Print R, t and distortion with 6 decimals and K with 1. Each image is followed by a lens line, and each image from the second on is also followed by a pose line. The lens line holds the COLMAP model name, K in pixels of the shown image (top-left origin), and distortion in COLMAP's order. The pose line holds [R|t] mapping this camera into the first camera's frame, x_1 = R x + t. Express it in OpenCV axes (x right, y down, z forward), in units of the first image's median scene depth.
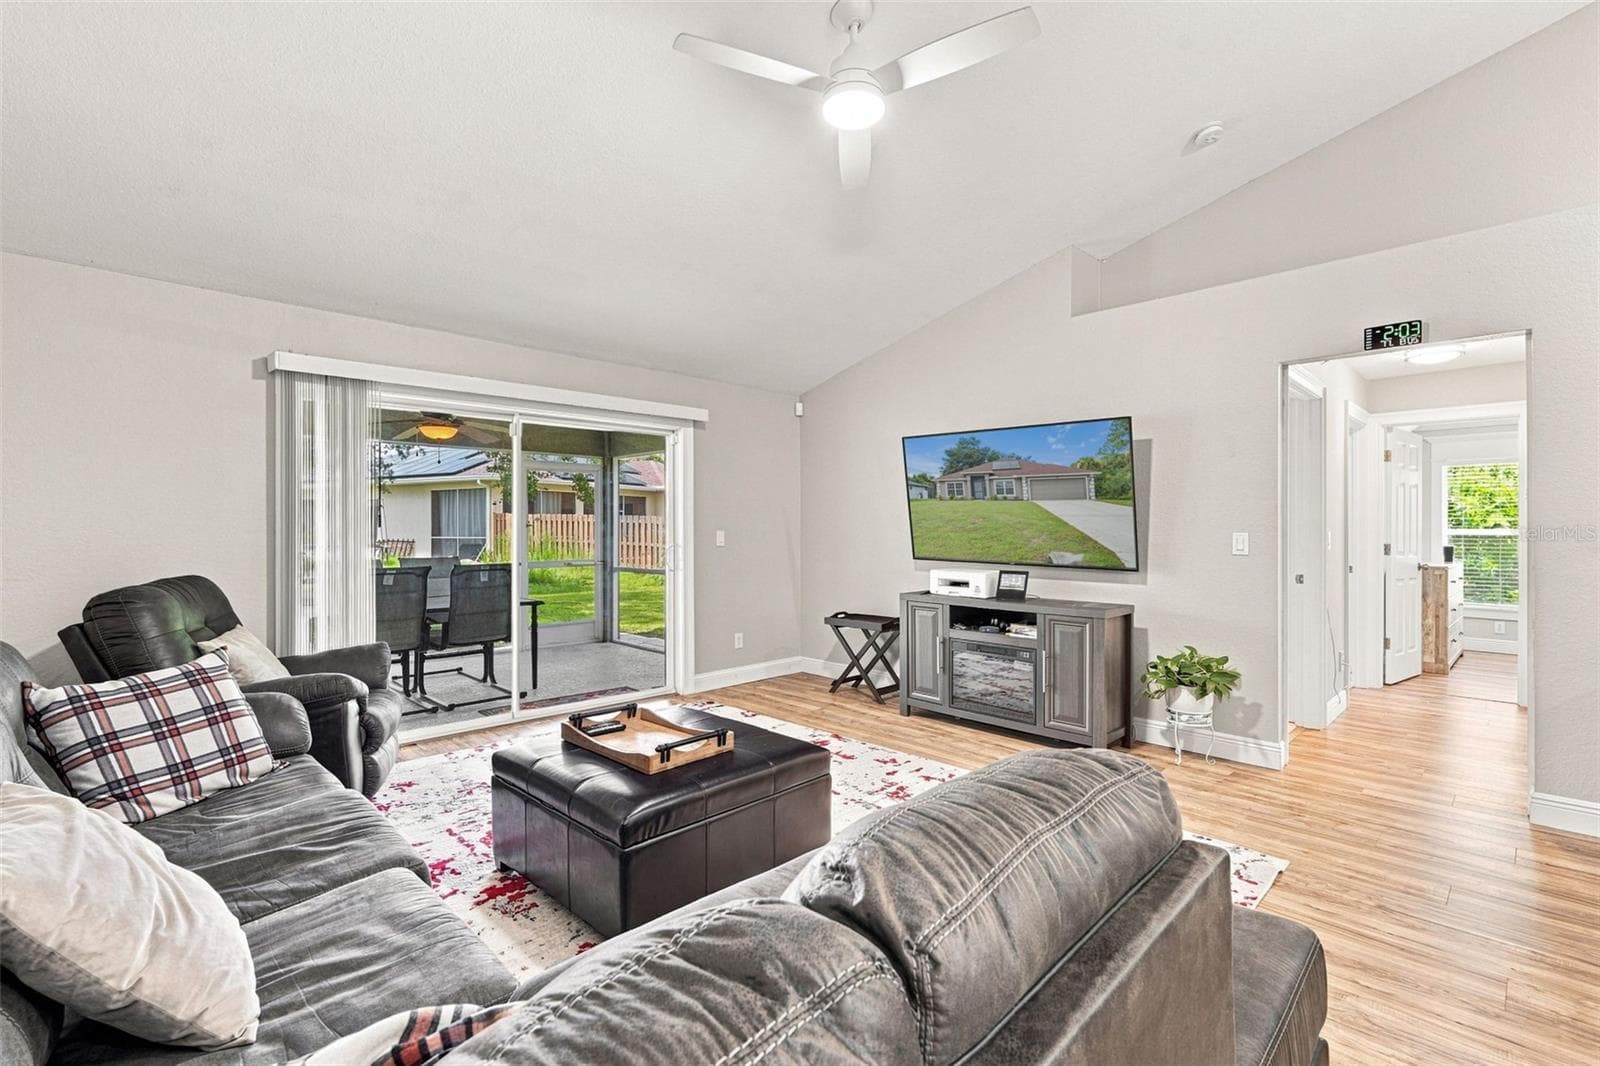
lens RADIAL K [[712.6, 0, 799.2], [0, 712.6, 527.0], [0, 0, 1]] dist [-0.000574, 0.000275]
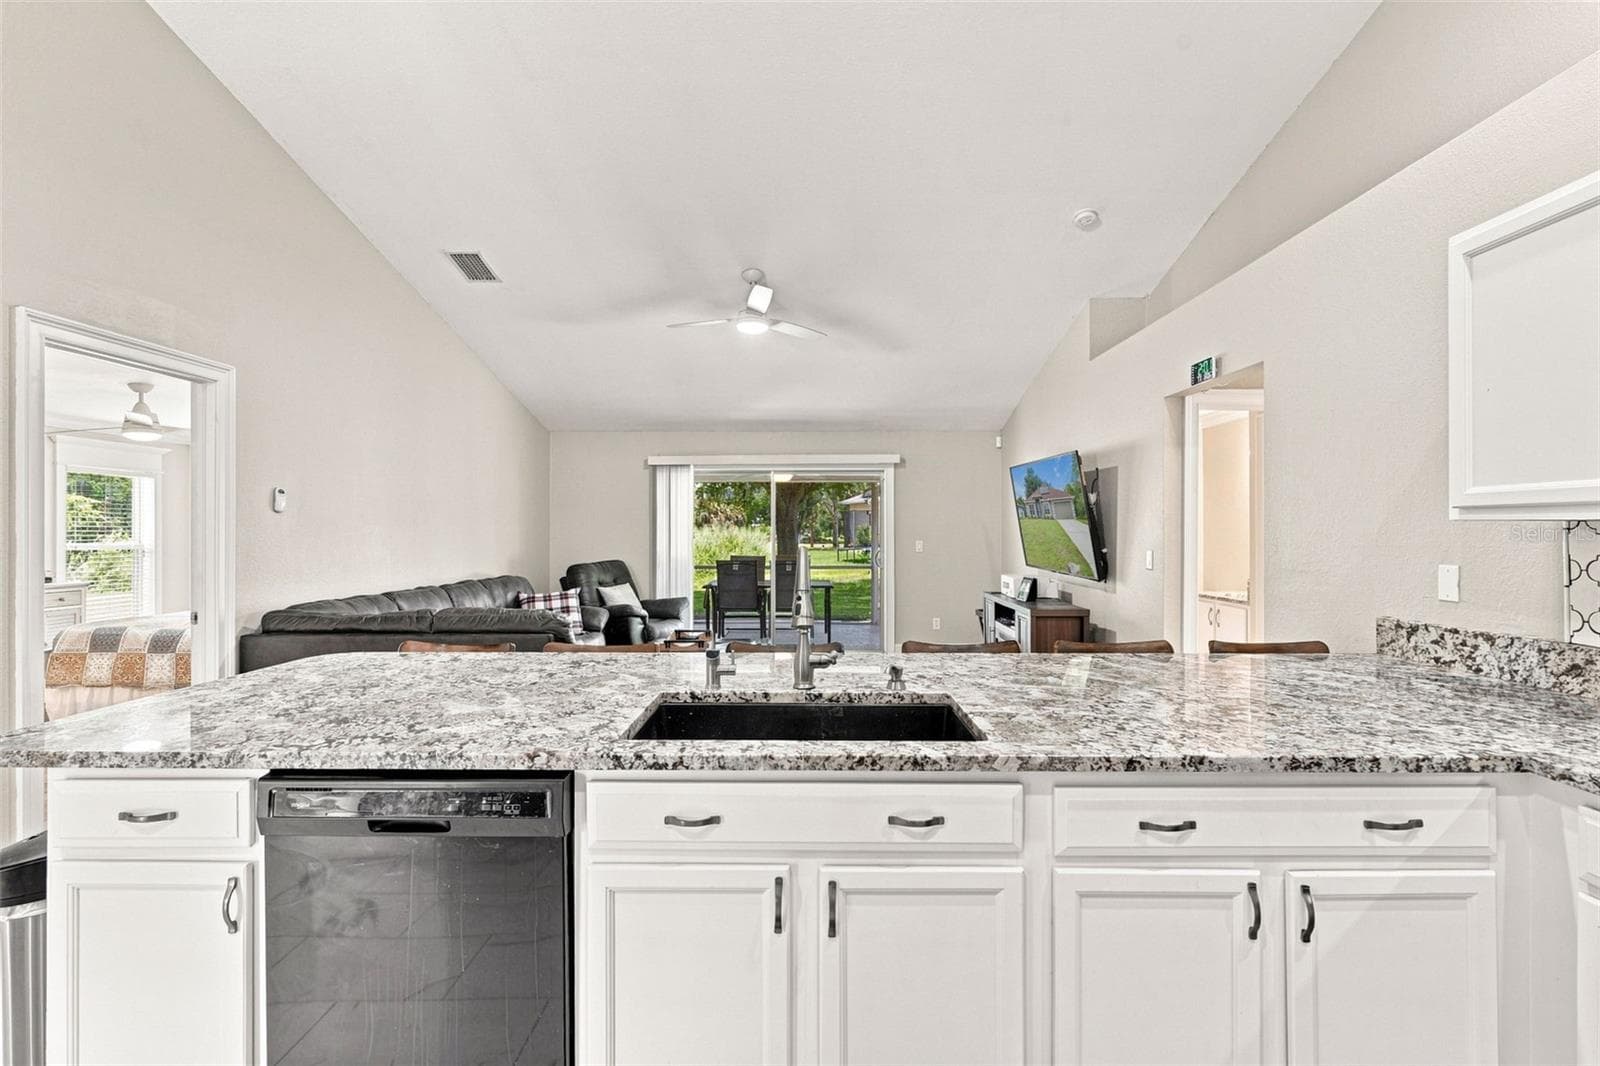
lens RADIAL K [[724.9, 0, 796.9], [0, 724.9, 522.2], [0, 0, 1]] dist [0.001603, -0.001794]
pose [[0.704496, -0.009370, -0.709646, 0.956767], [0.001584, 0.999931, -0.011630, -0.020455], [0.709706, 0.007070, 0.704462, -0.182881]]
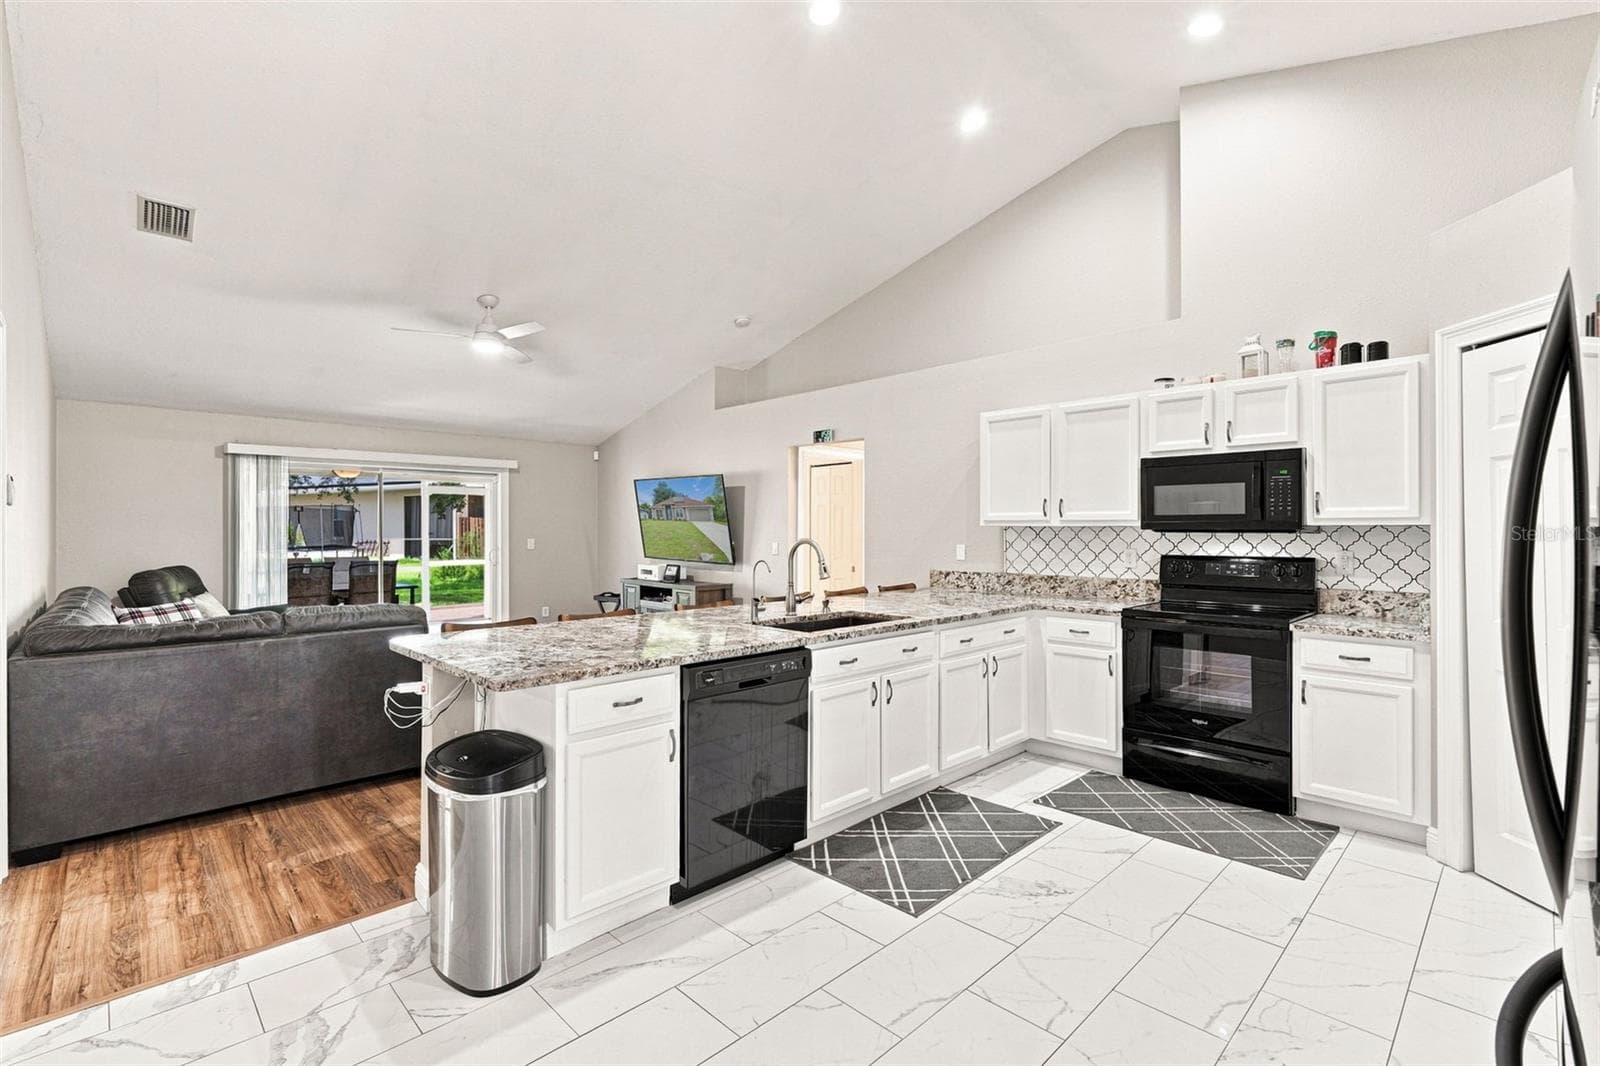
lens RADIAL K [[724.9, 0, 796.9], [0, 724.9, 522.2], [0, 0, 1]] dist [0.001603, -0.001794]
pose [[0.999978, -0.000269, -0.006632, 0.631176], [0.000207, 0.999957, -0.009308, -0.021483], [0.006634, 0.009307, 0.999935, -0.726454]]
